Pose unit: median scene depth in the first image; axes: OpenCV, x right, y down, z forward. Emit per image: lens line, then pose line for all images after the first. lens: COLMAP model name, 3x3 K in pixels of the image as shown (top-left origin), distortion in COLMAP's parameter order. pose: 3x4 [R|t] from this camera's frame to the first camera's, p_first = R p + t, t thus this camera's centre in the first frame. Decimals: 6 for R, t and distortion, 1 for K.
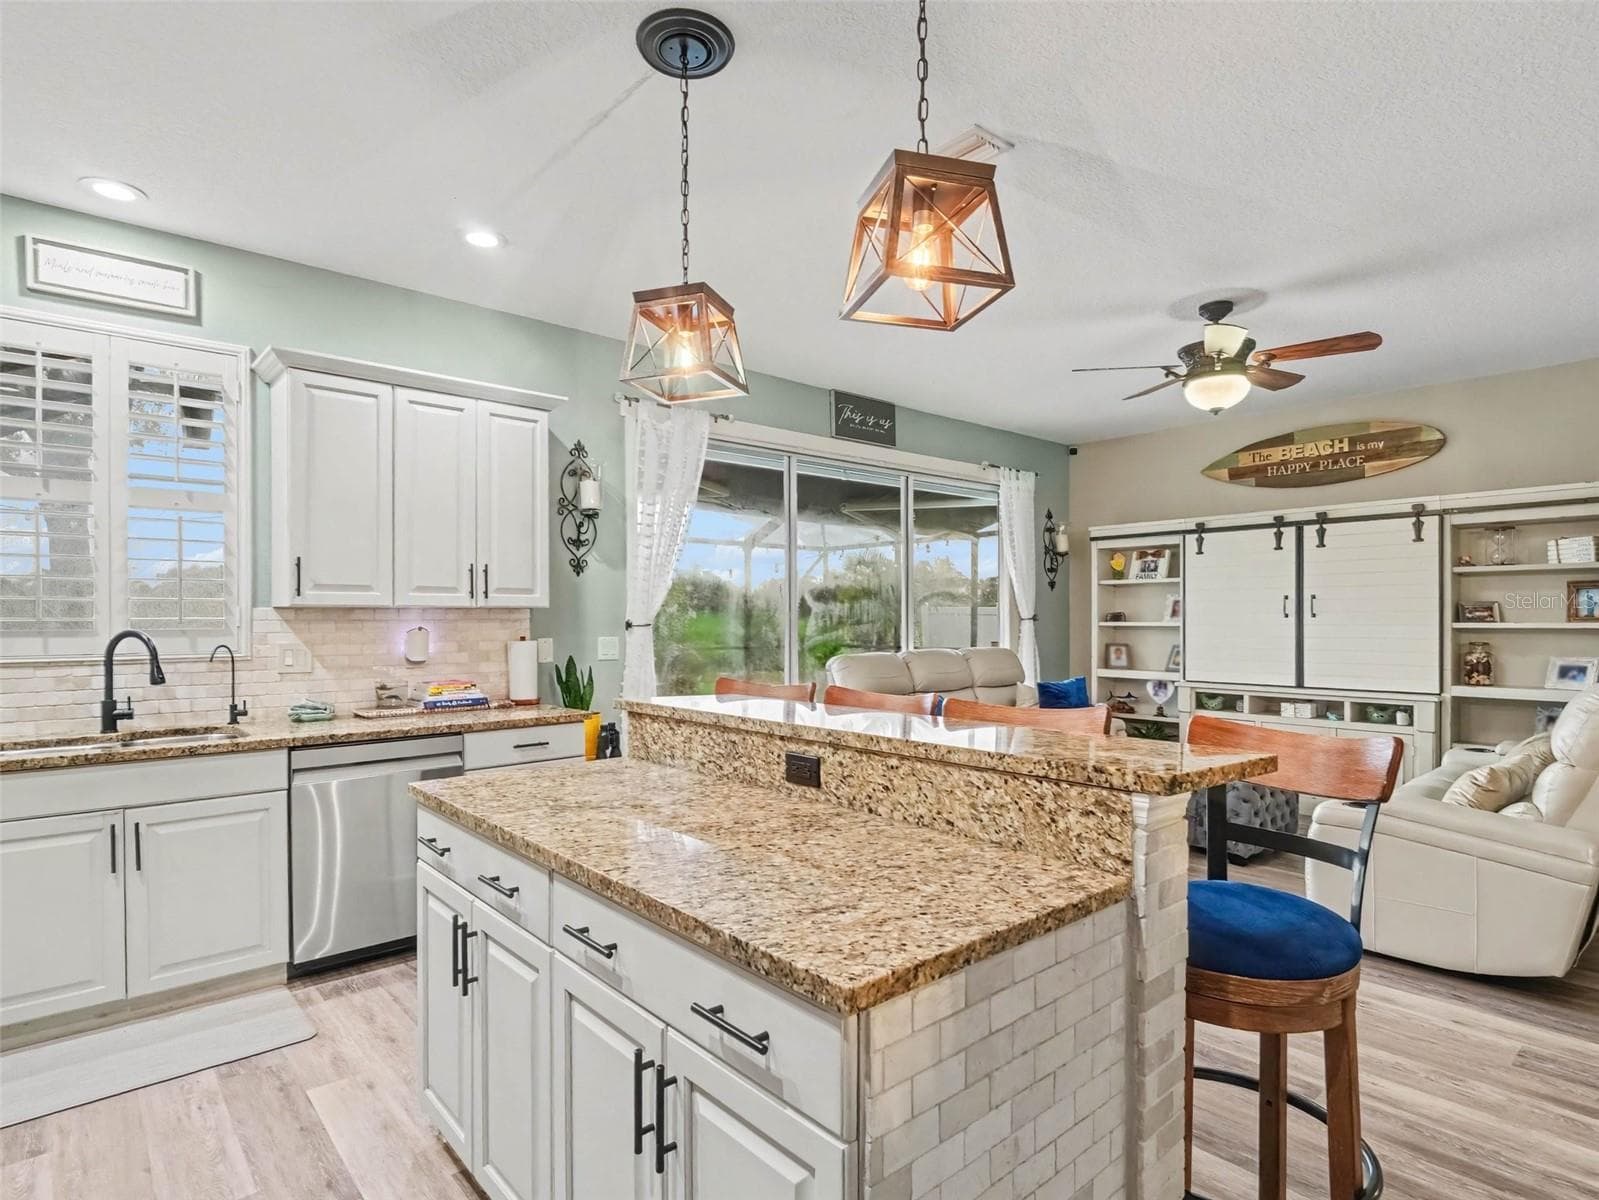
lens RADIAL K [[846.1, 0, 799.5], [0, 846.1, 600.0], [0, 0, 1]] dist [-0.018878, 0.000069]
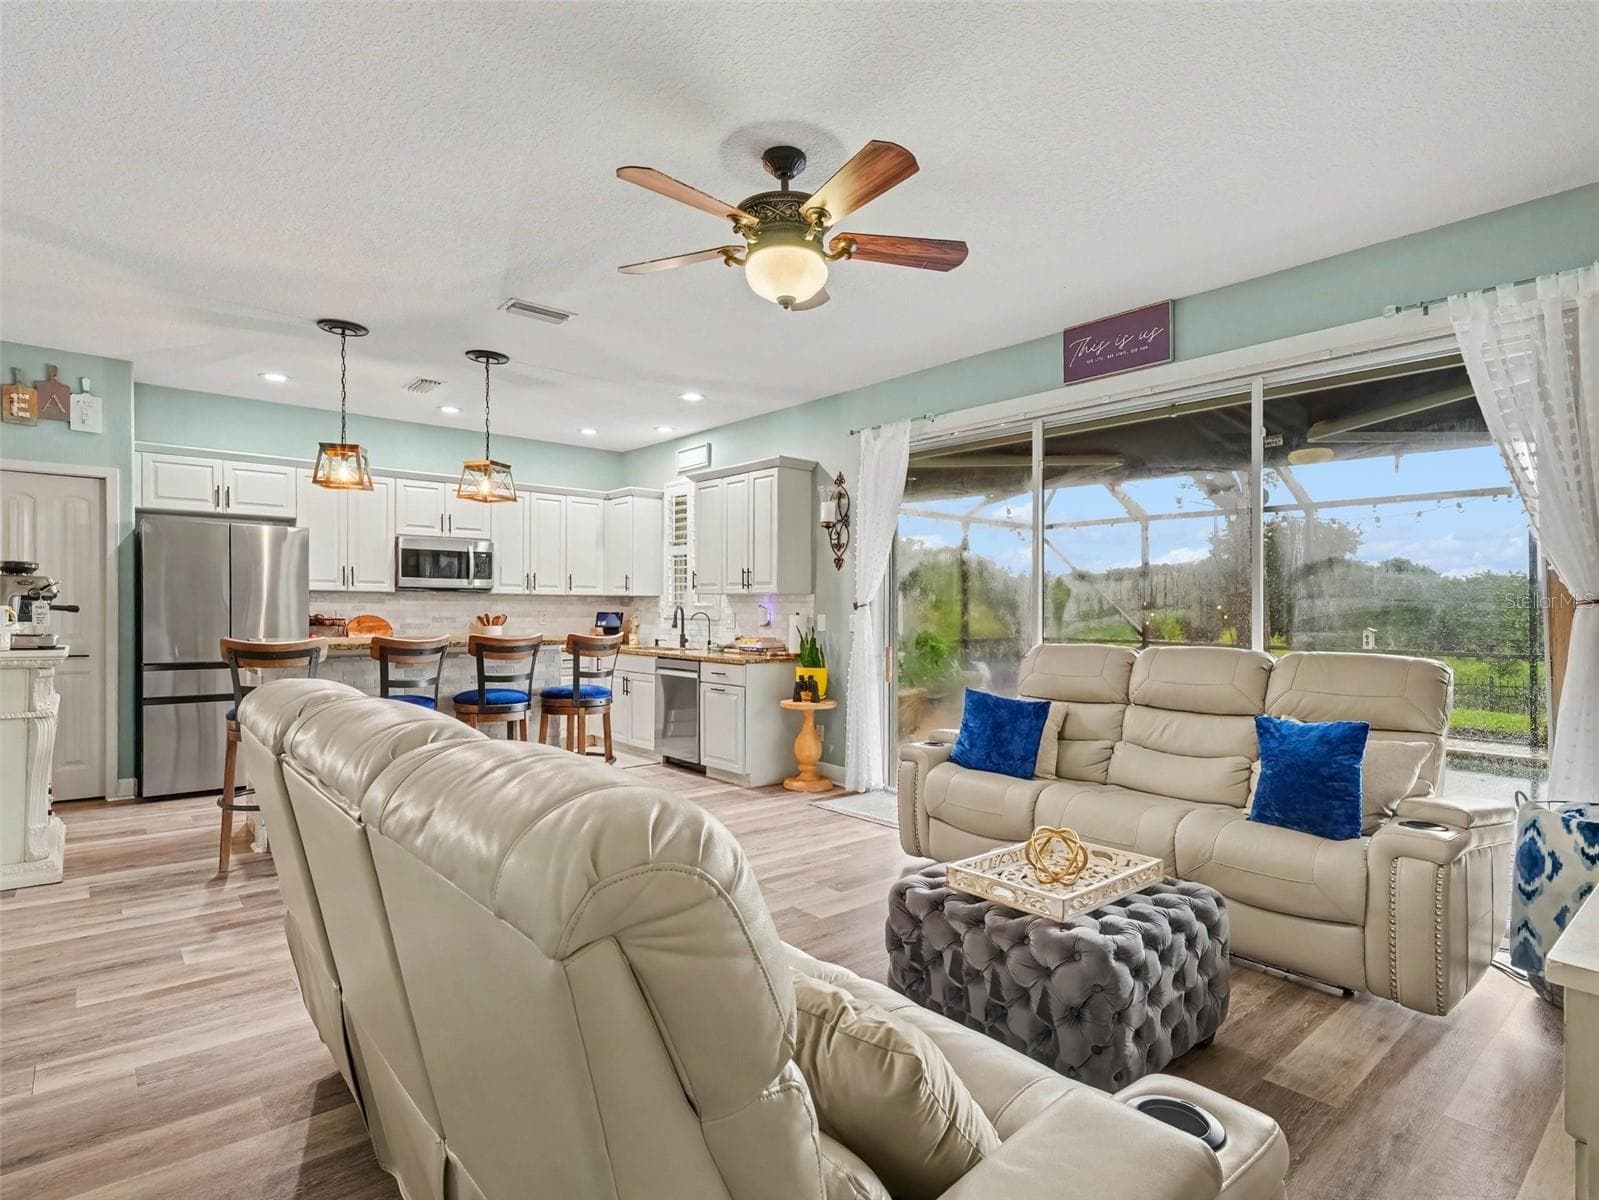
lens RADIAL K [[846.1, 0, 799.5], [0, 846.1, 600.0], [0, 0, 1]] dist [-0.018878, 0.000069]
pose [[-0.011022, -0.008046, -0.999907, 0.998510], [0.013075, 0.999881, -0.008190, 0.027236], [0.999854, -0.013164, -0.010915, 0.840760]]
